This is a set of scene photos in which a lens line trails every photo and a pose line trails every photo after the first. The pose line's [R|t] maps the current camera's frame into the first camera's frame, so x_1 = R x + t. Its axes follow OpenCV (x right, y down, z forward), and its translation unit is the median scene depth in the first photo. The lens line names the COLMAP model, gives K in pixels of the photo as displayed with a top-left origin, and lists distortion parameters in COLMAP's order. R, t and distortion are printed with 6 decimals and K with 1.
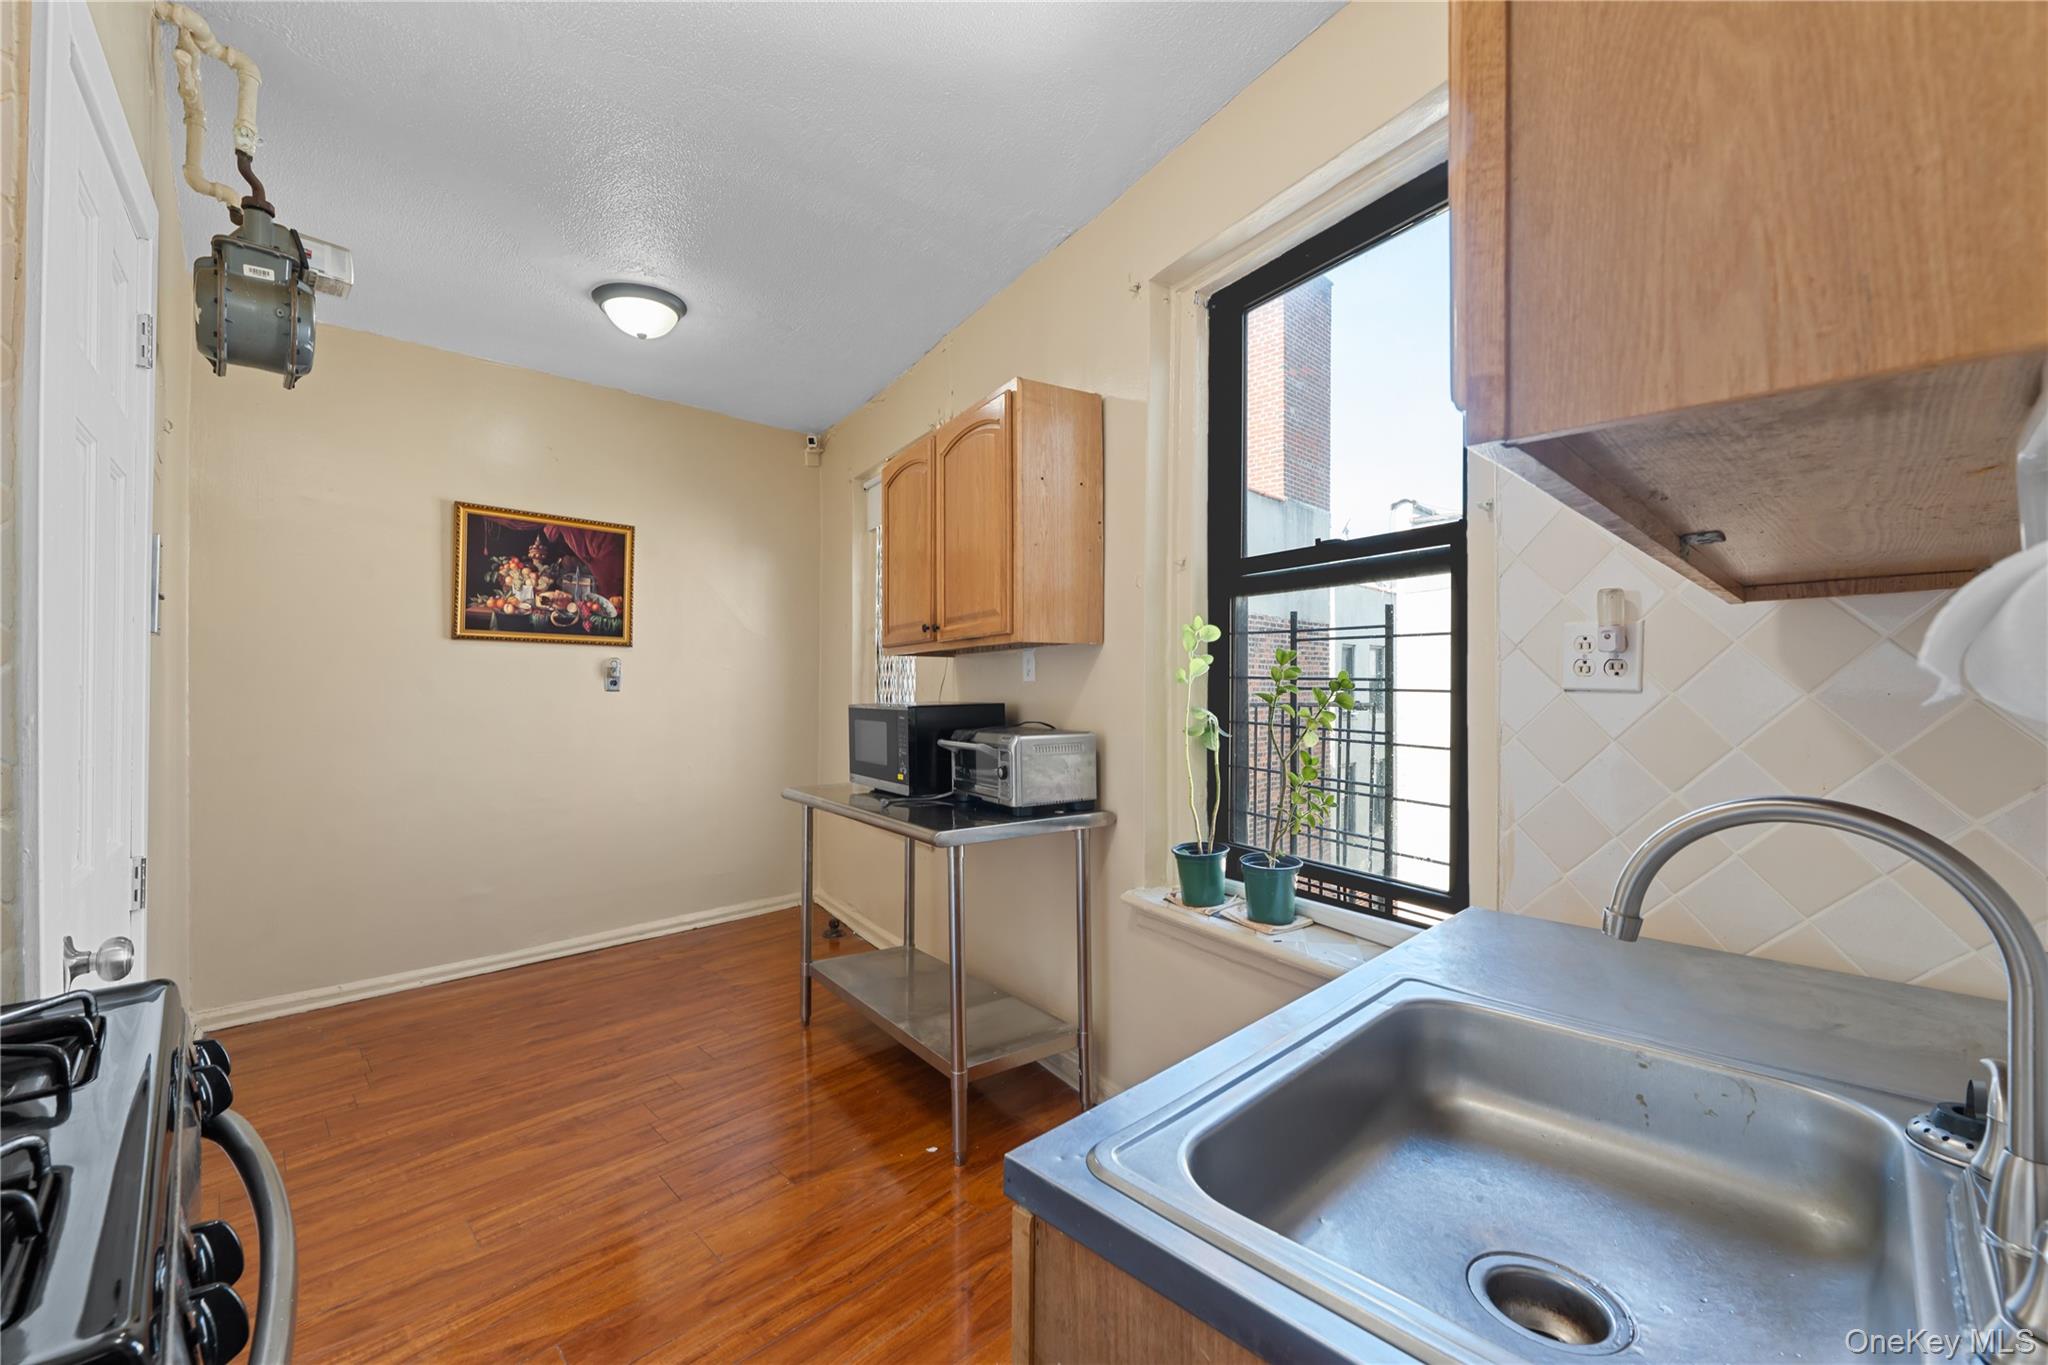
lens RADIAL K [[827.0, 0, 1025.2], [0, 827.0, 690.1], [0, 0, 1]] dist [-0.000790, -0.001536]
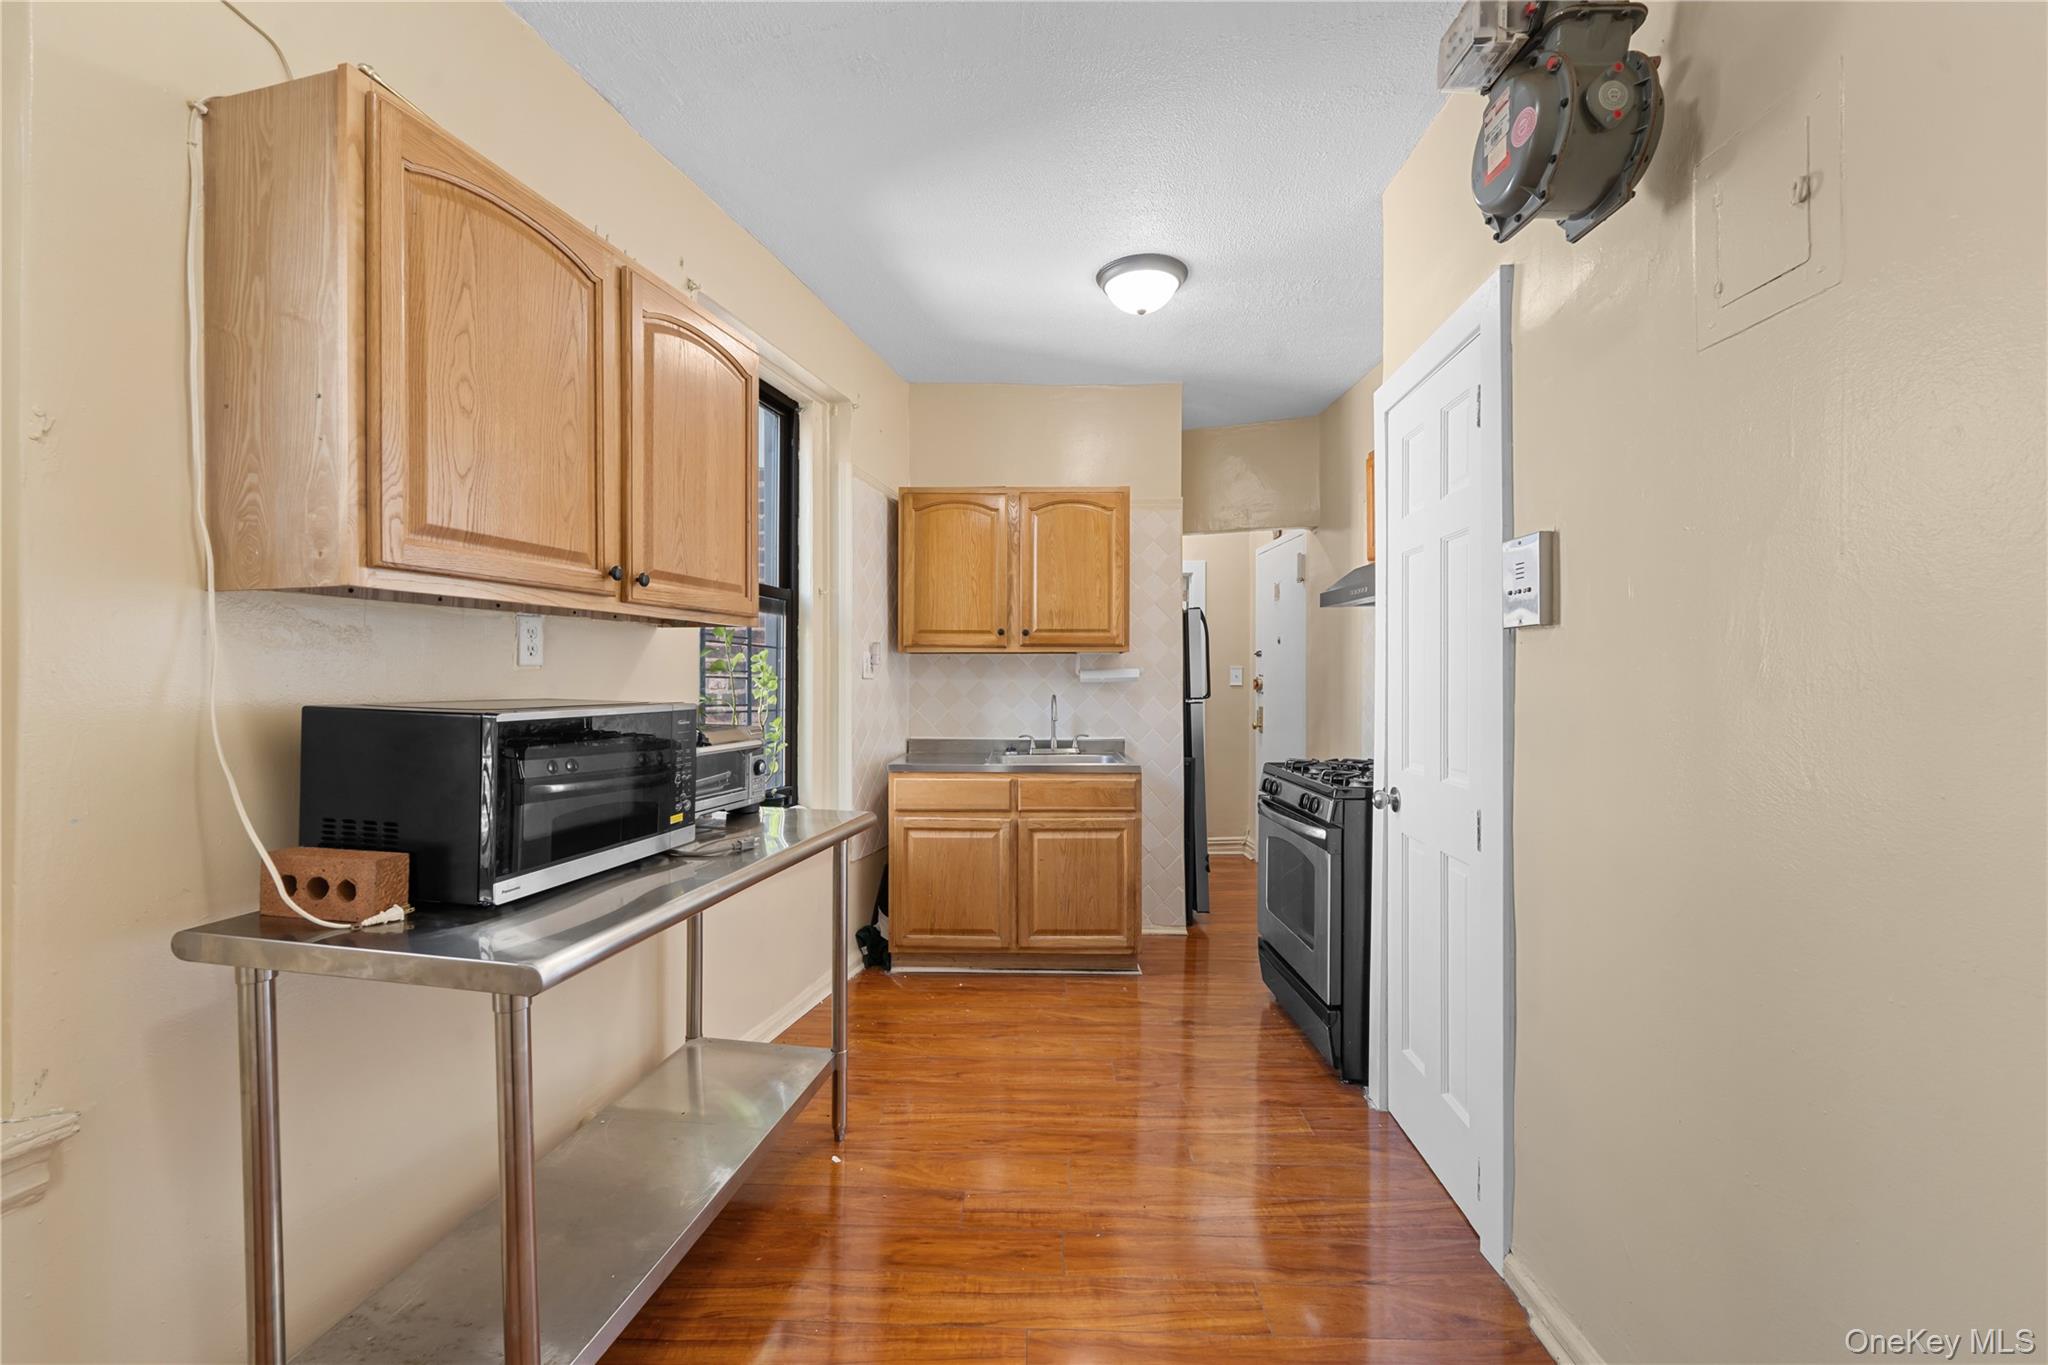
lens RADIAL K [[827.0, 0, 1016.6], [0, 827.0, 681.3], [0, 0, 1]] dist [-0.000790, -0.001536]
pose [[-0.705749, -0.003514, 0.708453, -0.821127], [-0.002151, 0.999994, 0.002818, 0.000283], [-0.708459, 0.000465, -0.705752, 1.343462]]
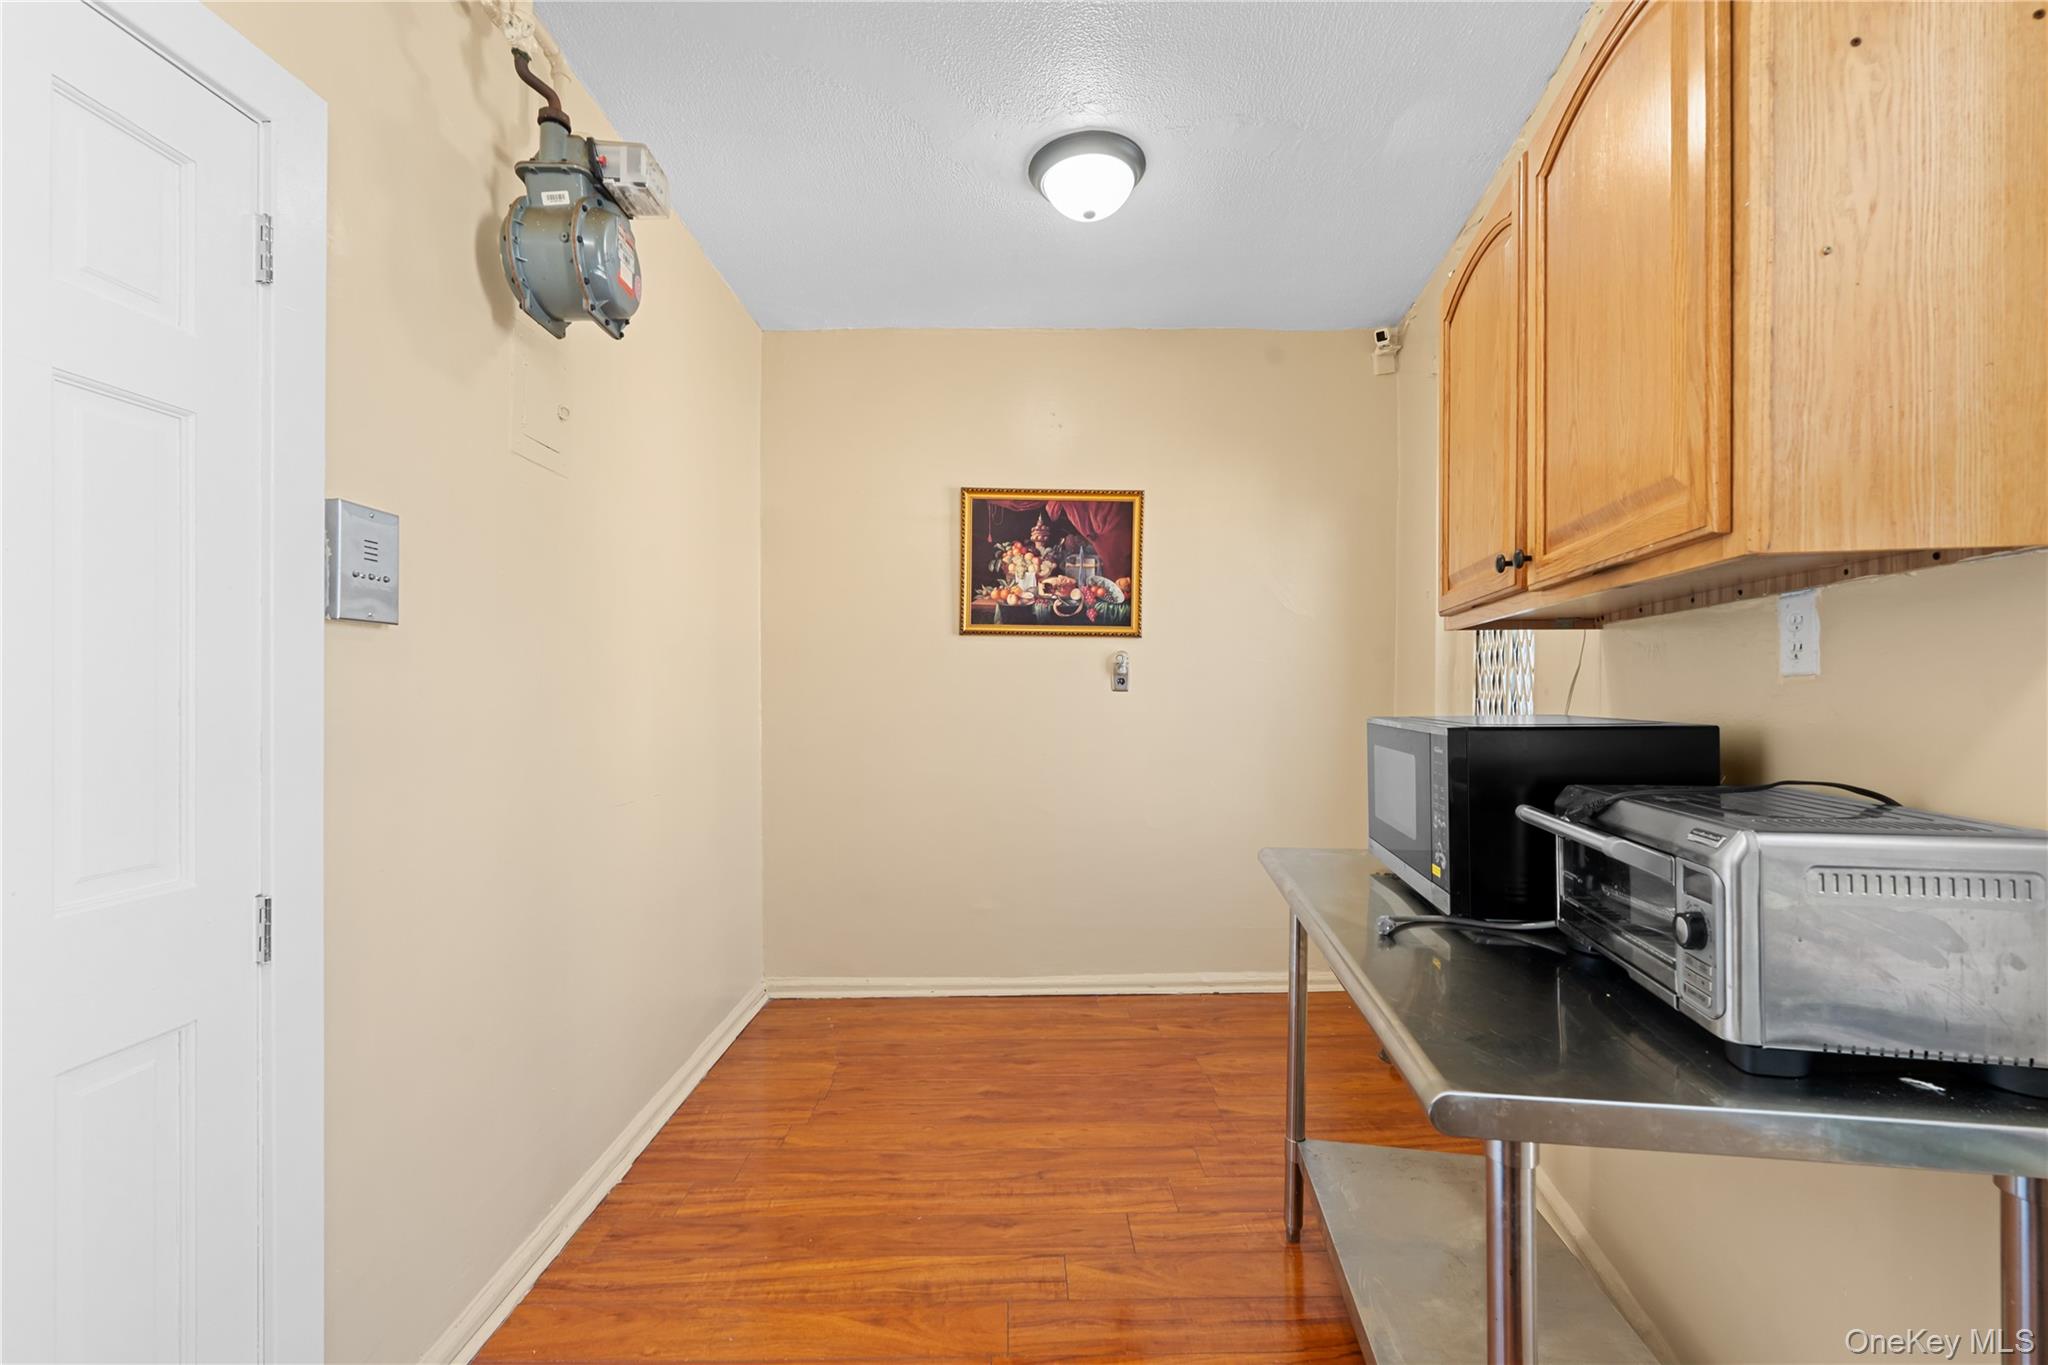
lens RADIAL K [[827.0, 0, 1020.4], [0, 827.0, 692.4], [0, 0, 1]] dist [-0.000790, -0.001536]
pose [[0.727361, 0.006460, -0.686225, 0.005531], [-0.004247, 0.999979, 0.004912, -0.001772], [0.686242, -0.000658, 0.727373, 0.506748]]
